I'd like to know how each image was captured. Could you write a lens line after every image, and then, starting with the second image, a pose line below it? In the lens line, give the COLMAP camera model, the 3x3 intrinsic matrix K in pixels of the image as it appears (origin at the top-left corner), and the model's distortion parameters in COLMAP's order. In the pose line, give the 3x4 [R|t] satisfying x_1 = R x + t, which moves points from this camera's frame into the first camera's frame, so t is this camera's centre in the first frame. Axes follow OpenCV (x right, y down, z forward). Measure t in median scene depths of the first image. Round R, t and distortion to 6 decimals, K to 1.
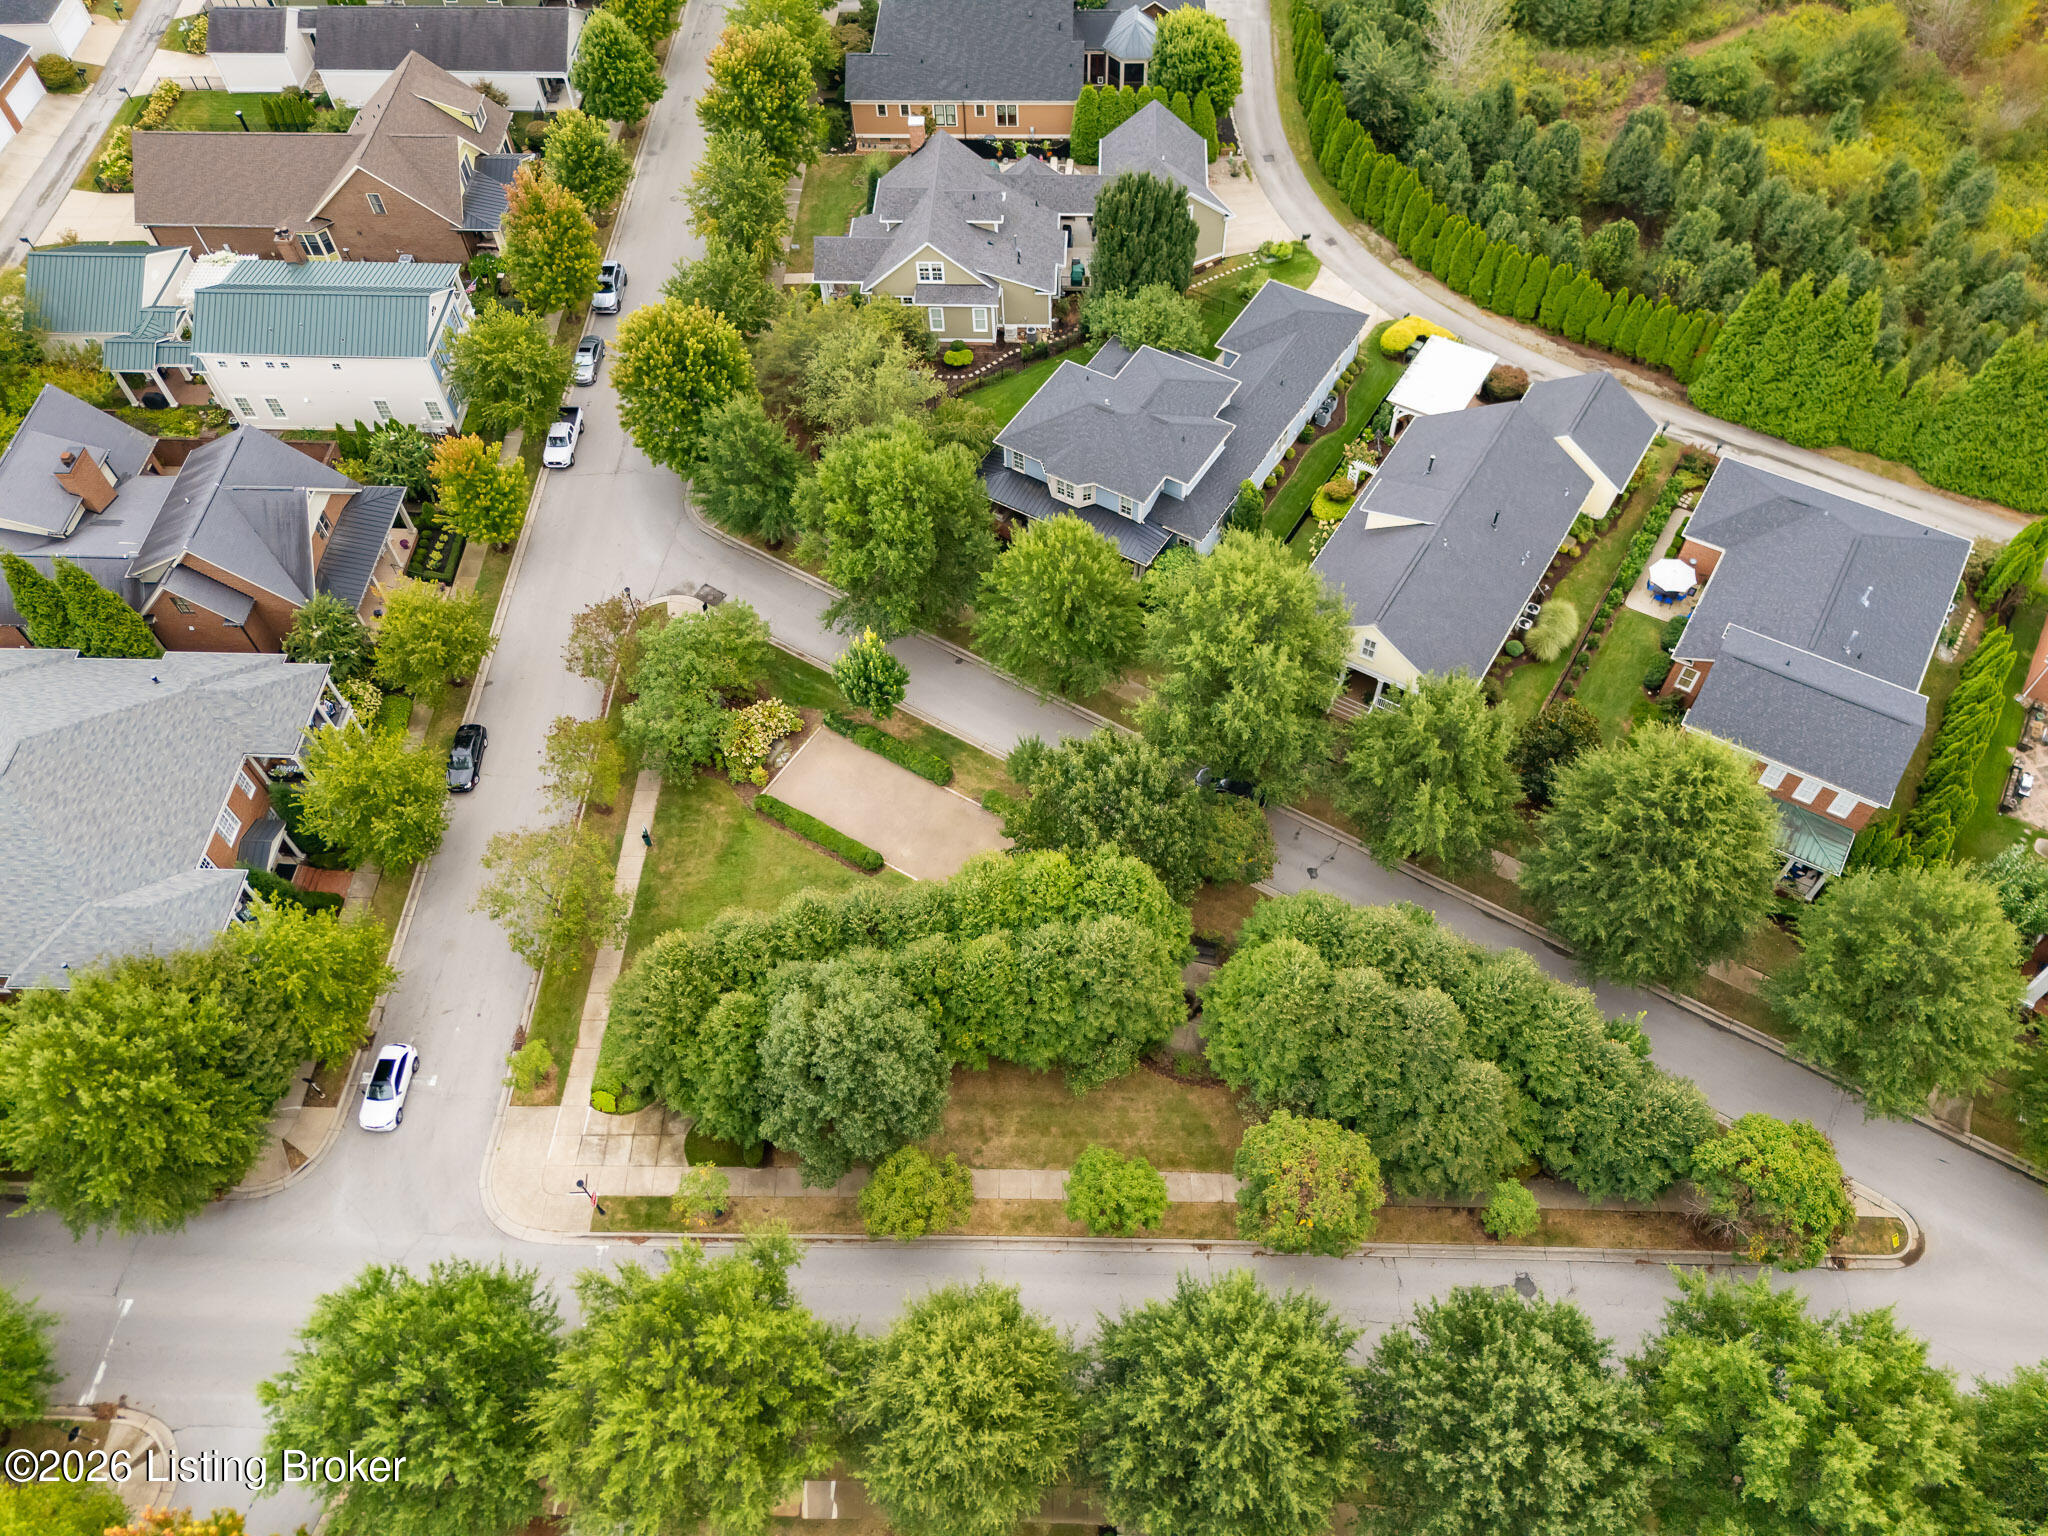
lens RADIAL K [[1559.0, 0, 1024.0], [0, 1559.0, 768.0], [0, 0, 1]] dist [0.077430, 0.002220]
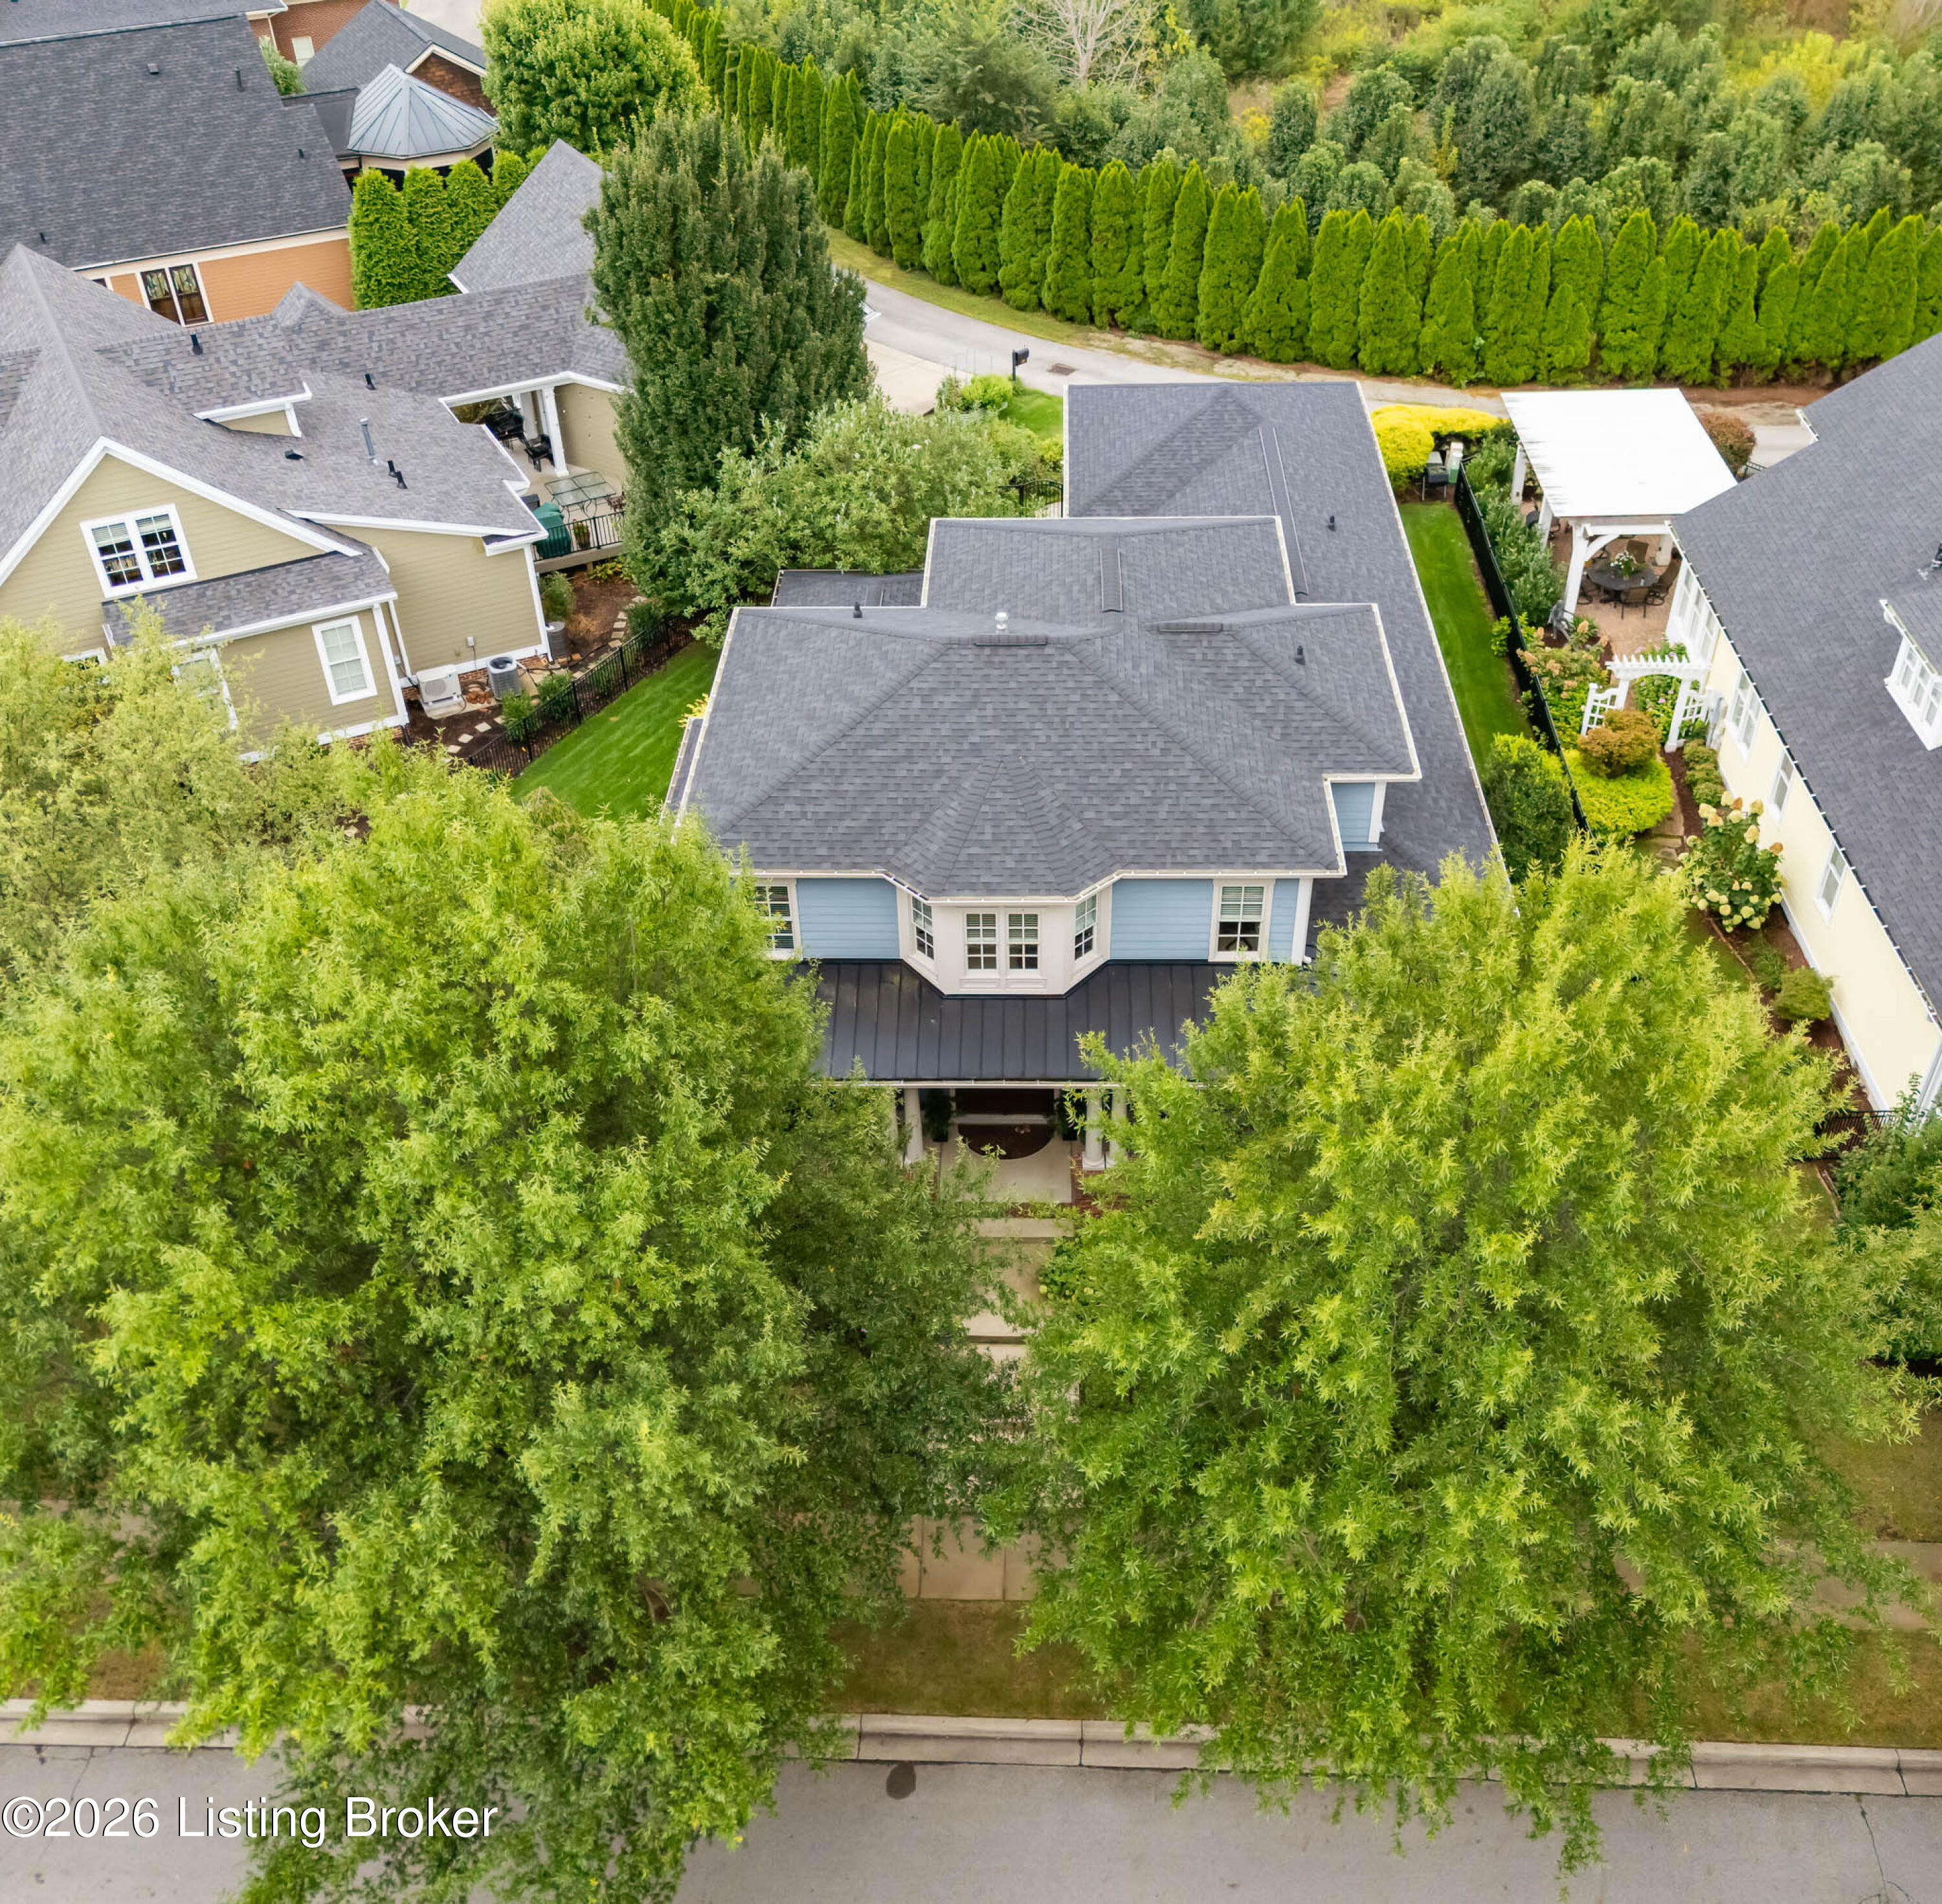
lens RADIAL K [[1944.8, 0, 971.0], [0, 1944.8, 952.0], [0, 0, 1]] dist [0.006903, 0.009978]
pose [[0.866470, -0.305698, 0.394688, -0.091754], [0.407179, 0.890179, -0.204419, -0.097463], [-0.288853, 0.337831, 0.895787, 0.615847]]
